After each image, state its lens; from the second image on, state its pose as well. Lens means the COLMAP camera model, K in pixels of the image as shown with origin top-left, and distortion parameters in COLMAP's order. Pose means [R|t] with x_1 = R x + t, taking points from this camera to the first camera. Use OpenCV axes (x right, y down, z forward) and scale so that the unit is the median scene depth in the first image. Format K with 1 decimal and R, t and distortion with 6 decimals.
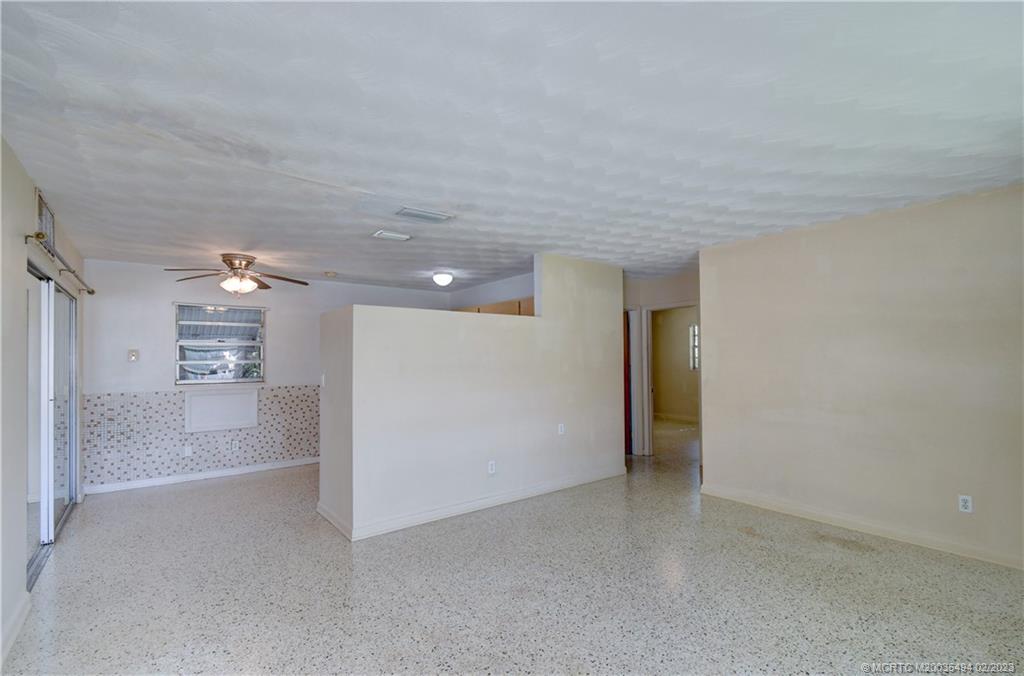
lens RADIAL K [[451.7, 0, 515.2], [0, 451.7, 354.7], [0, 0, 1]] dist [0.001300, -0.000130]
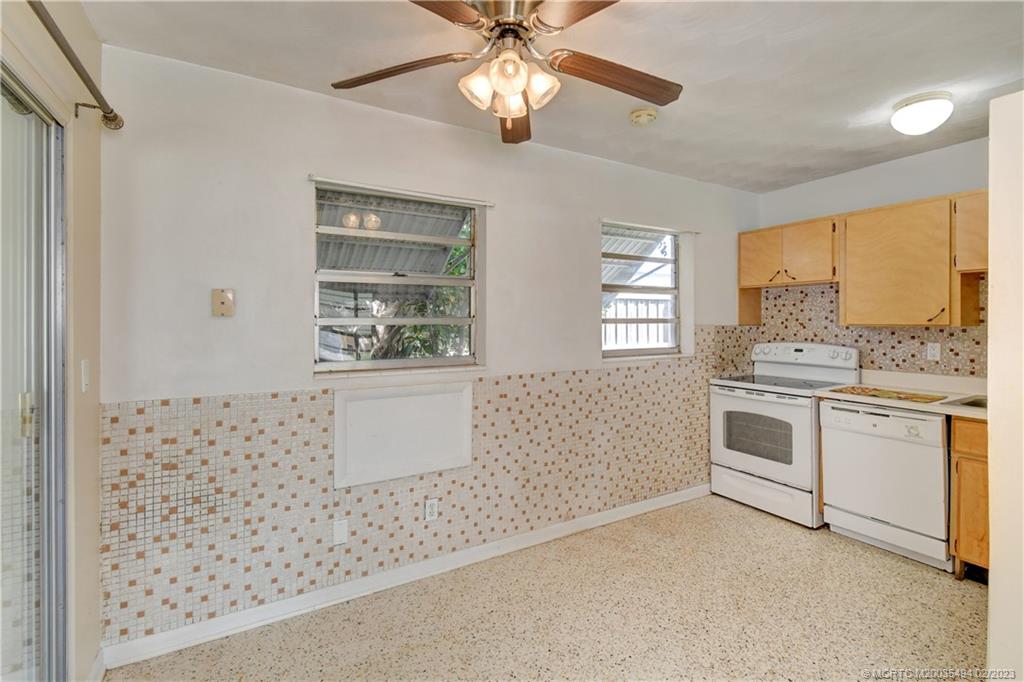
lens RADIAL K [[462.9, 0, 523.0], [0, 462.9, 322.6], [0, 0, 1]] dist [0.002218, -0.000096]
pose [[0.989161, 0.006869, -0.146673, -0.503101], [-0.005434, 0.999933, 0.010181, 0.013203], [0.146734, -0.009274, 0.989133, 0.611035]]
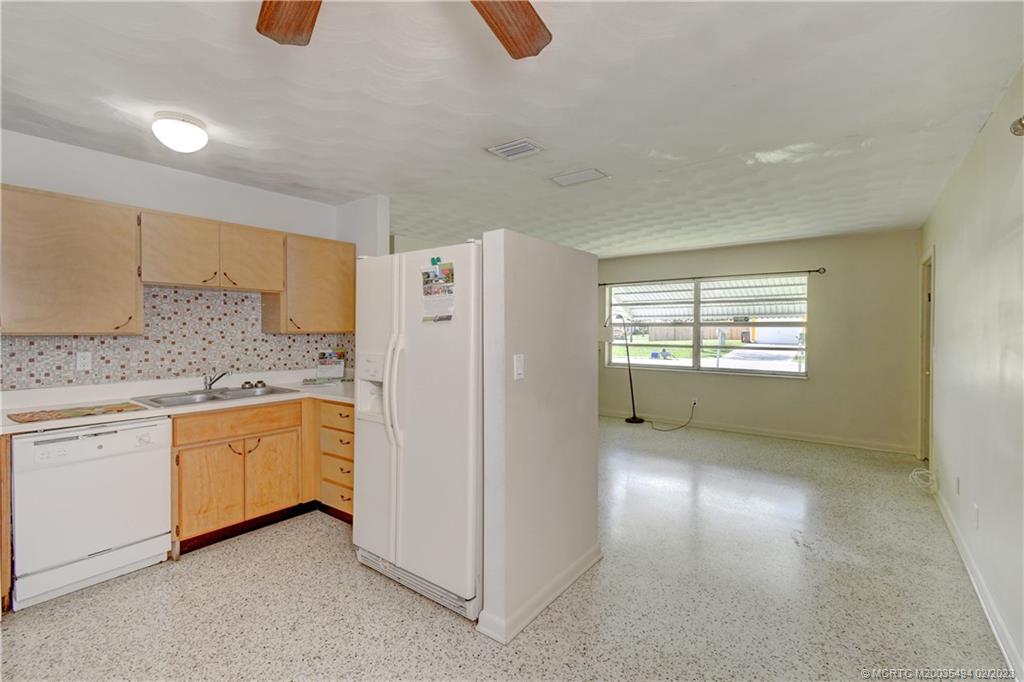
lens RADIAL K [[455.5, 0, 513.5], [0, 455.5, 335.7], [0, 0, 1]] dist [0.001513, -0.000260]
pose [[-0.244449, -0.007187, 0.969636, -0.730360], [-0.005862, 0.999965, 0.005934, 0.016396], [-0.969645, -0.004233, -0.244482, 0.902234]]
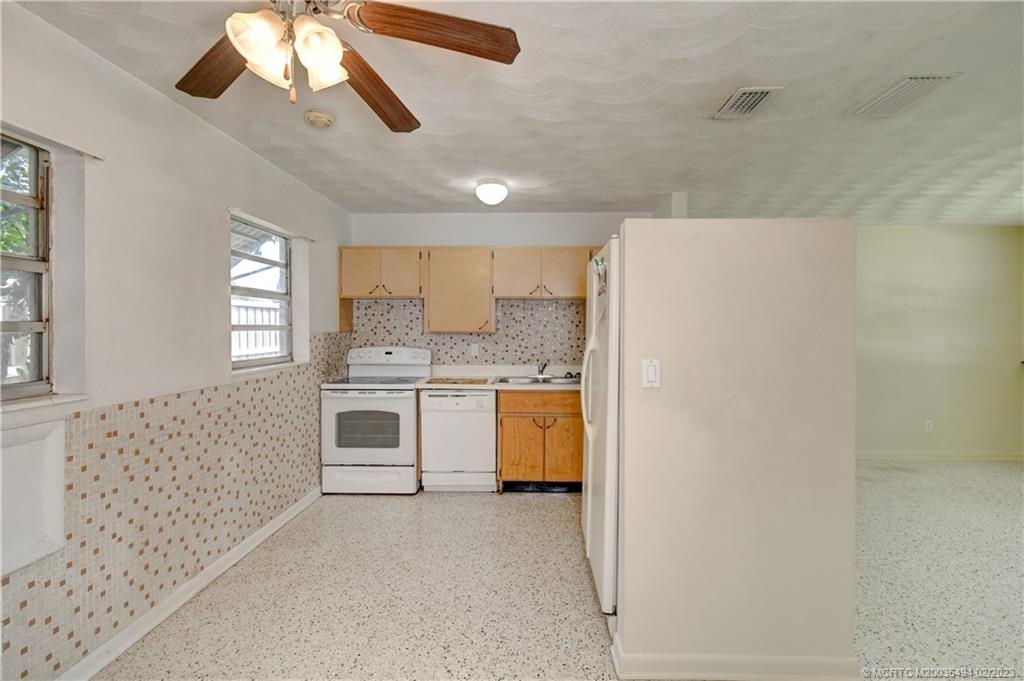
lens RADIAL K [[460.3, 0, 519.5], [0, 460.3, 333.3], [0, 0, 1]] dist [-0.000210, -0.000920]
pose [[0.649456, 0.002974, 0.760393, -0.674195], [-0.014091, 0.999868, 0.008124, 0.014368], [-0.760269, -0.015991, 0.649412, 0.645555]]
